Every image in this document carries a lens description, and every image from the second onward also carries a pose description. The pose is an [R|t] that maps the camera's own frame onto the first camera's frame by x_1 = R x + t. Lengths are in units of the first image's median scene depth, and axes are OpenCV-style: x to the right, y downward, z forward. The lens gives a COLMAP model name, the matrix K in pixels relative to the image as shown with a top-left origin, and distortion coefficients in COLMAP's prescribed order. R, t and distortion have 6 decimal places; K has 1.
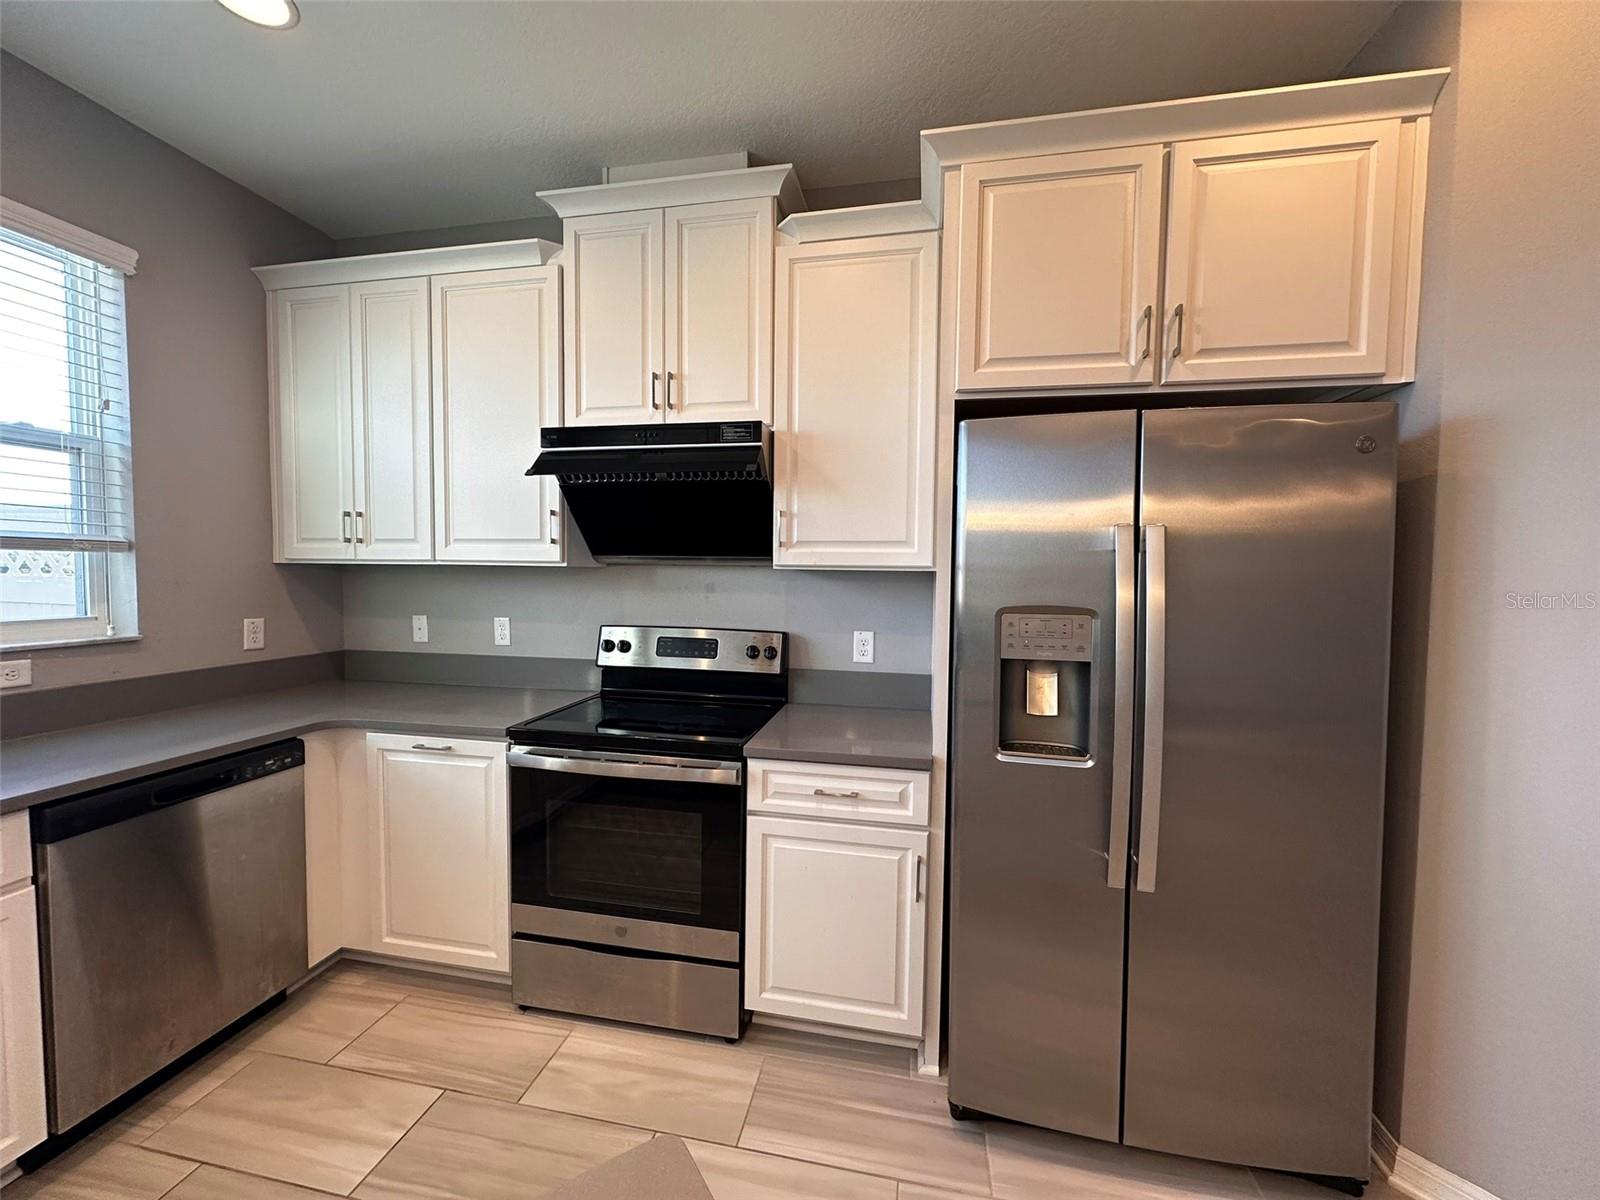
lens RADIAL K [[634.9, 0, 798.9], [0, 634.9, 600.8], [0, 0, 1]] dist [-0.001653, 0.000152]
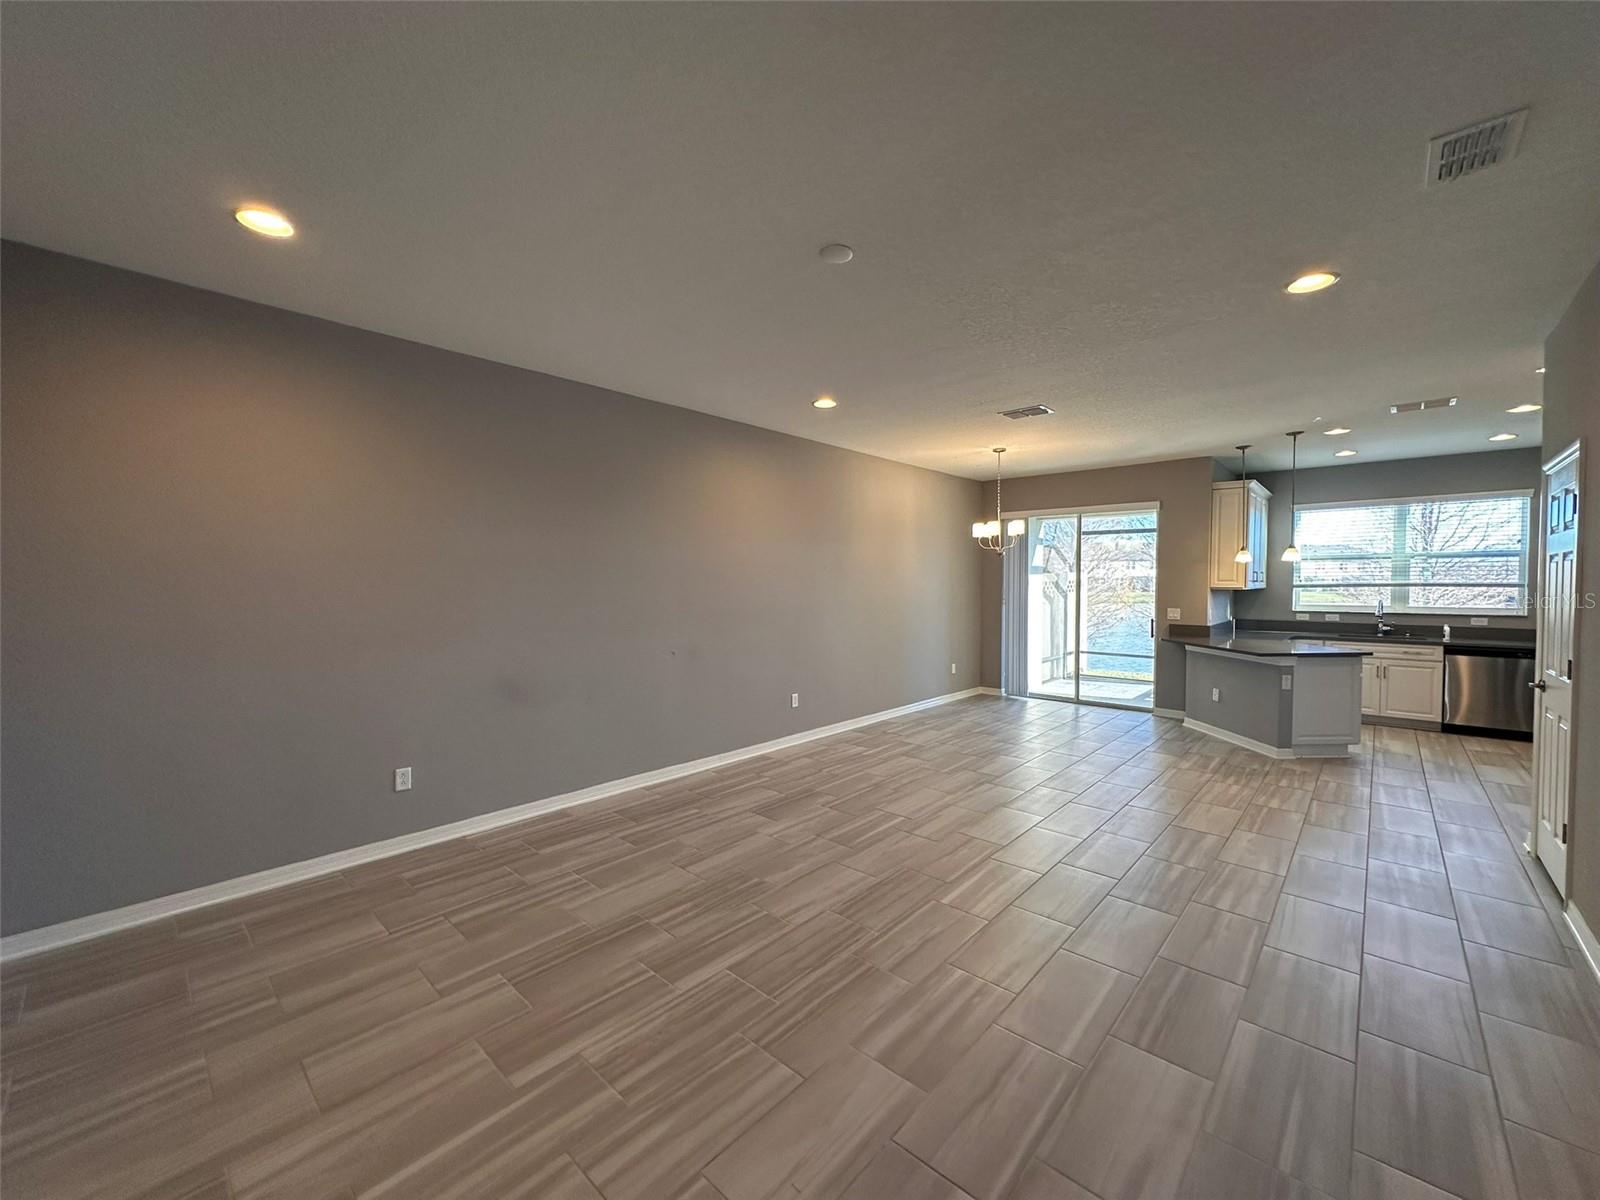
lens RADIAL K [[634.9, 0, 798.9], [0, 634.9, 600.8], [0, 0, 1]] dist [-0.001653, 0.000152]
pose [[-0.522223, 0.011257, -0.852735, 3.385982], [-0.048384, 0.997911, 0.042804, 0.024978], [0.851436, 0.063611, -0.520587, -0.389103]]
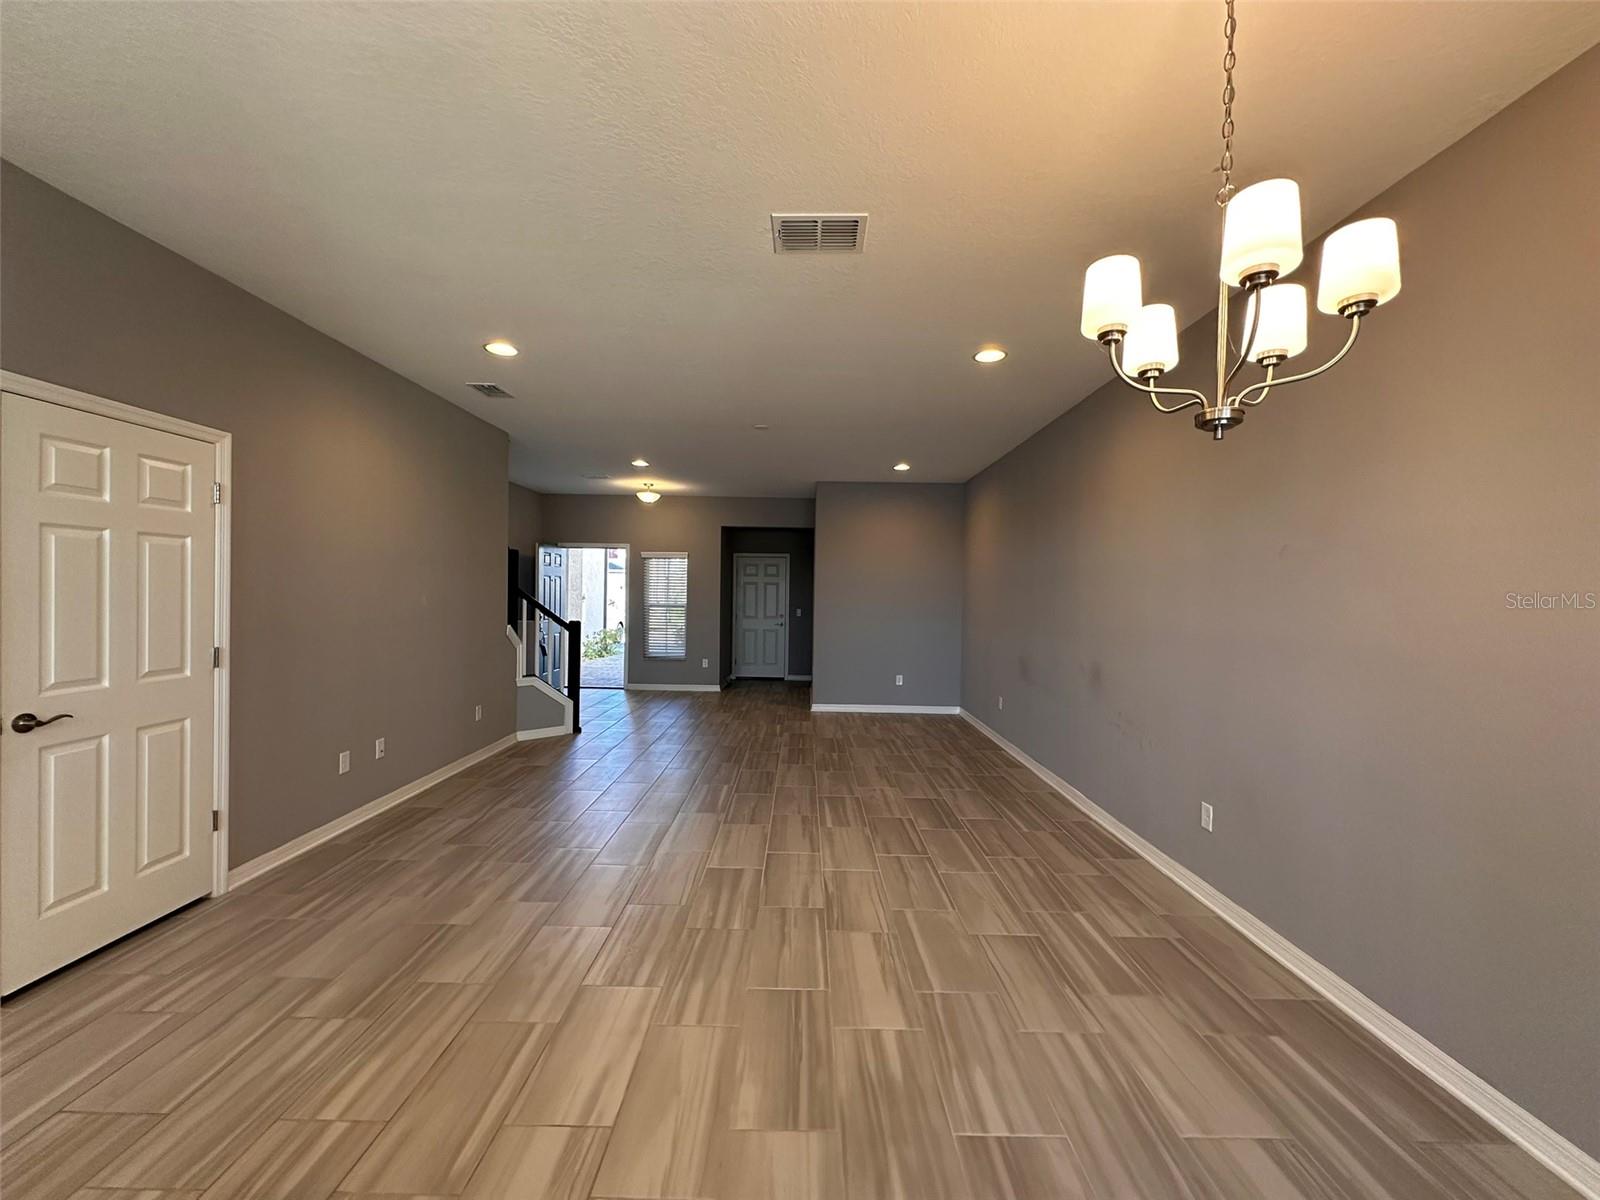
lens RADIAL K [[633.9, 0, 797.7], [0, 633.9, 600.2], [0, 0, 1]] dist [-0.000851, 0.000430]
pose [[-0.184166, -0.024129, 0.982599, -0.277099], [0.028019, 0.999163, 0.029788, 0.021629], [-0.982496, 0.033017, -0.183336, -0.670872]]
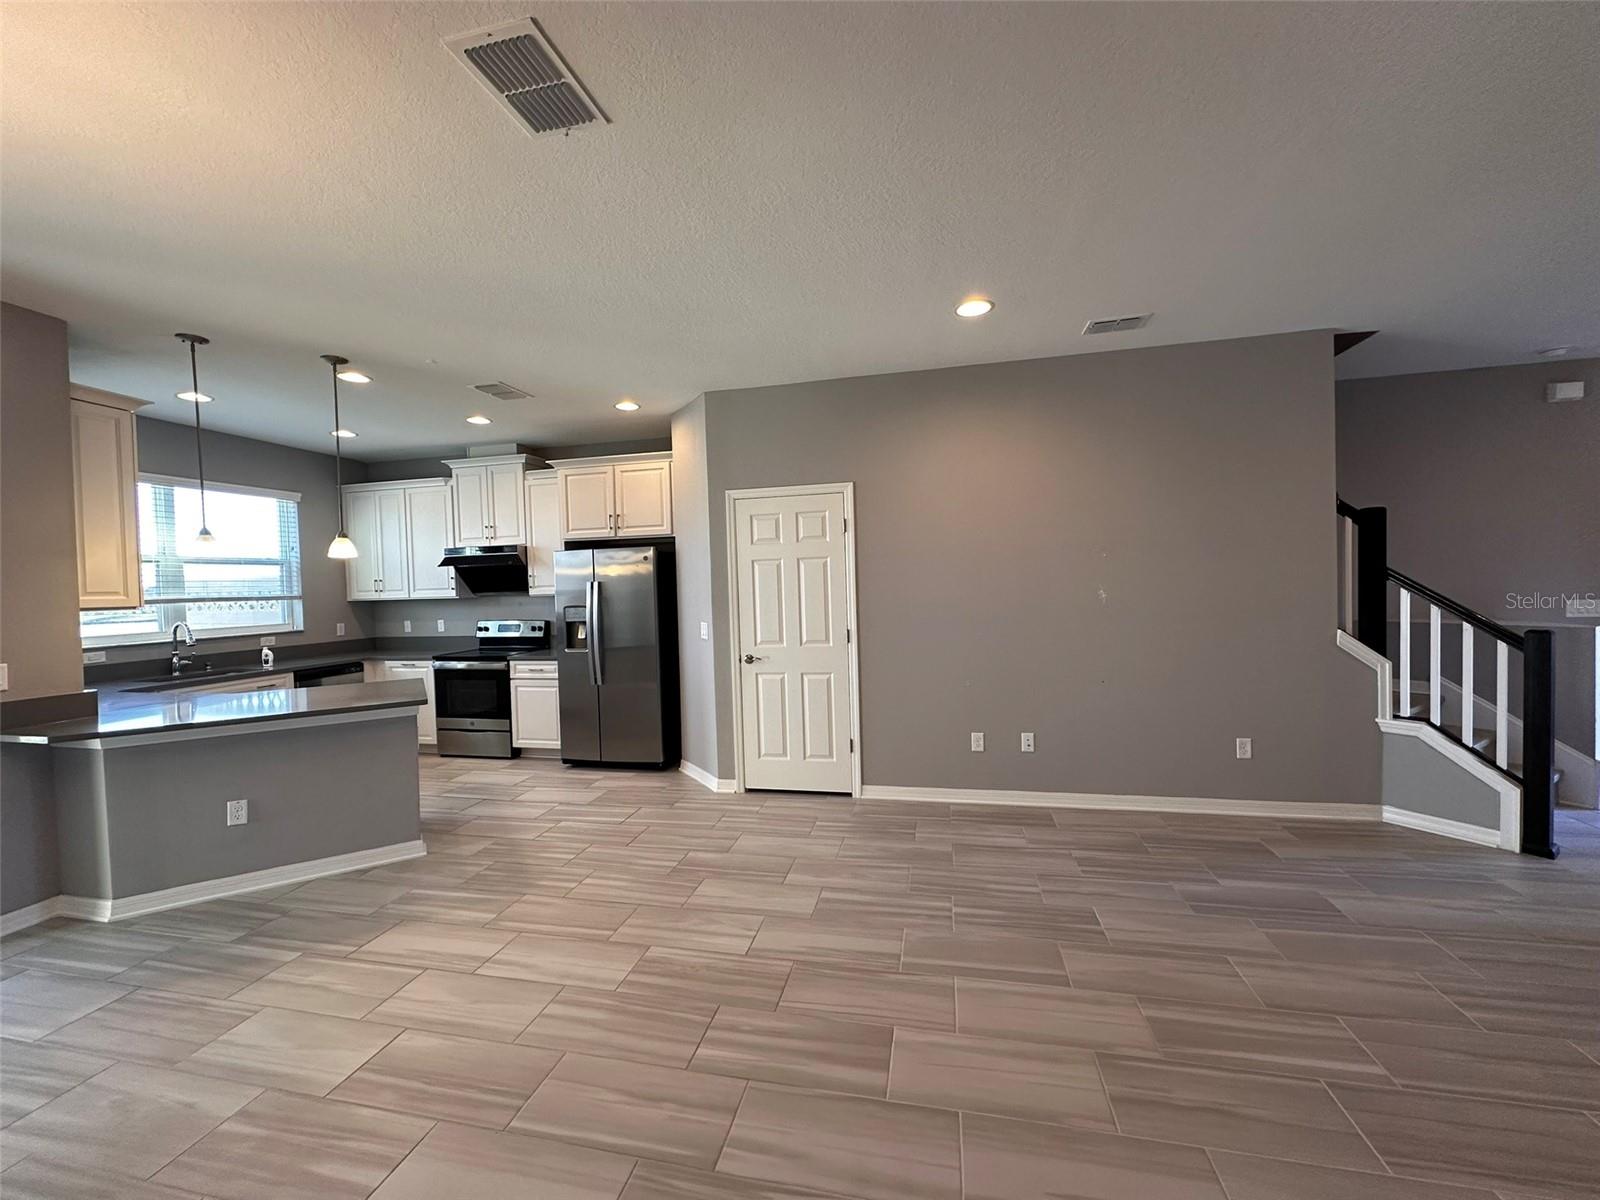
lens RADIAL K [[633.9, 0, 797.7], [0, 633.9, 600.2], [0, 0, 1]] dist [-0.000851, 0.000430]
pose [[0.998728, -0.040661, -0.029820, 1.232513], [0.040009, 0.998954, -0.022148, 0.075812], [0.030690, 0.020927, 0.999310, -1.745243]]
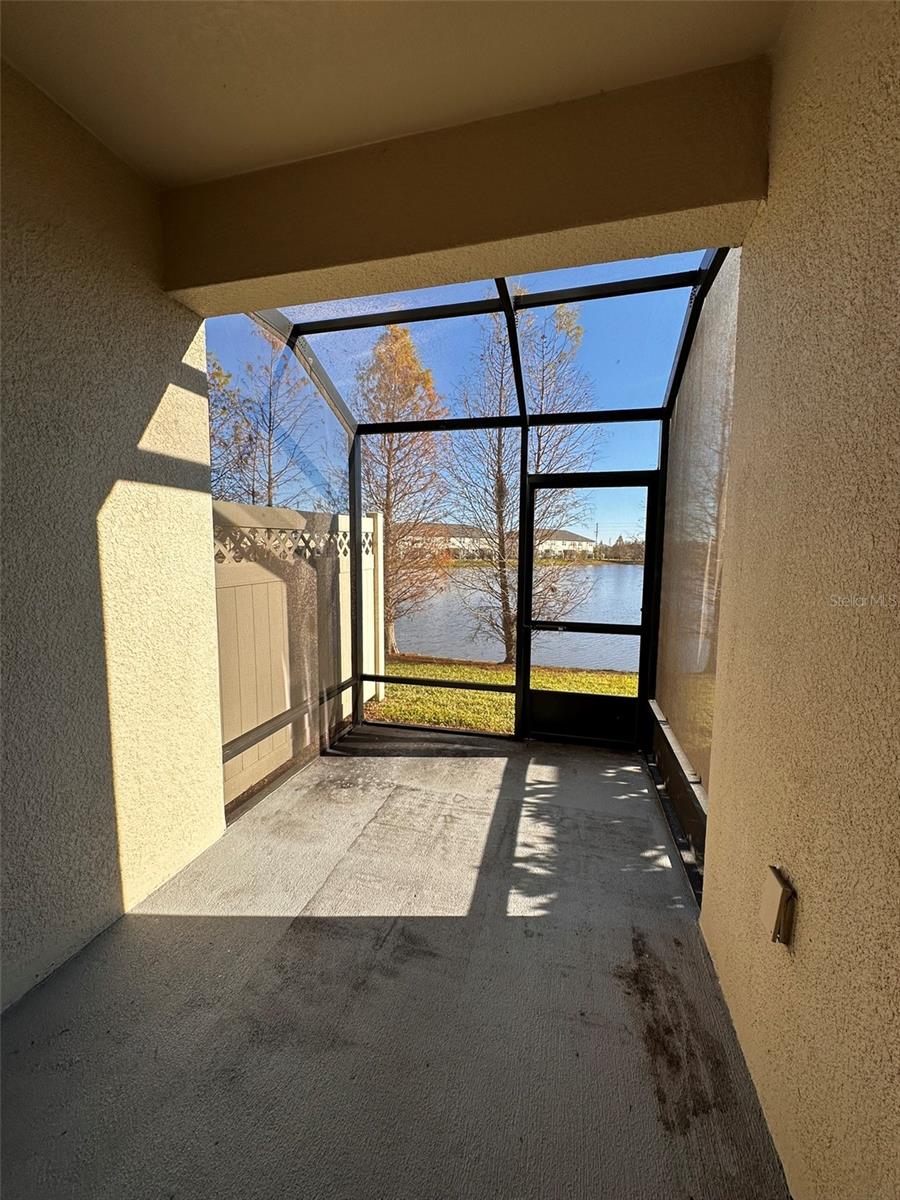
lens RADIAL K [[475.5, 0, 450.0], [0, 475.5, 600.0], [0, 0, 1]] dist [-0.018574, 0.000054]
pose [[-0.061533, 0.083763, -0.994584, -0.542392], [-0.058954, 0.994428, 0.087397, 0.057286], [0.996362, 0.064012, -0.056252, -0.688728]]
